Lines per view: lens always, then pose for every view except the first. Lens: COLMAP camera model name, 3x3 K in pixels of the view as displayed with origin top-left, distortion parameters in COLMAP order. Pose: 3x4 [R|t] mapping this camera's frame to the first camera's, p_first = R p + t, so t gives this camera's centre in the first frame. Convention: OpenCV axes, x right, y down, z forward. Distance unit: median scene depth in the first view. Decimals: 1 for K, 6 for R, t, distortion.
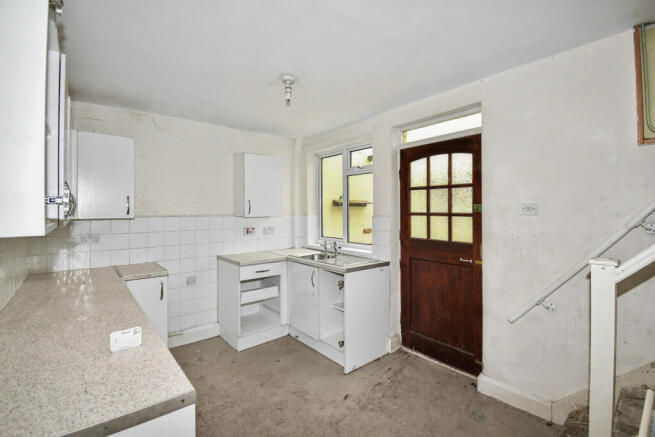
lens RADIAL K [[304.3, 0, 328.1], [0, 304.3, 215.3], [0, 0, 1]] dist [-0.002943, -0.003787]
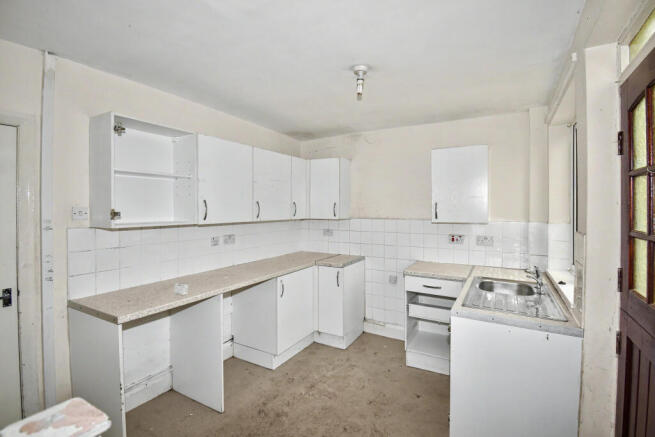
lens RADIAL K [[304.3, 0, 327.8], [0, 304.3, 213.6], [0, 0, 1]] dist [-0.002943, -0.003787]
pose [[0.335945, 0.018461, -0.941701, 0.487801], [-0.019578, 0.999729, 0.012614, -0.025702], [0.941678, 0.014199, 0.336216, 0.444764]]
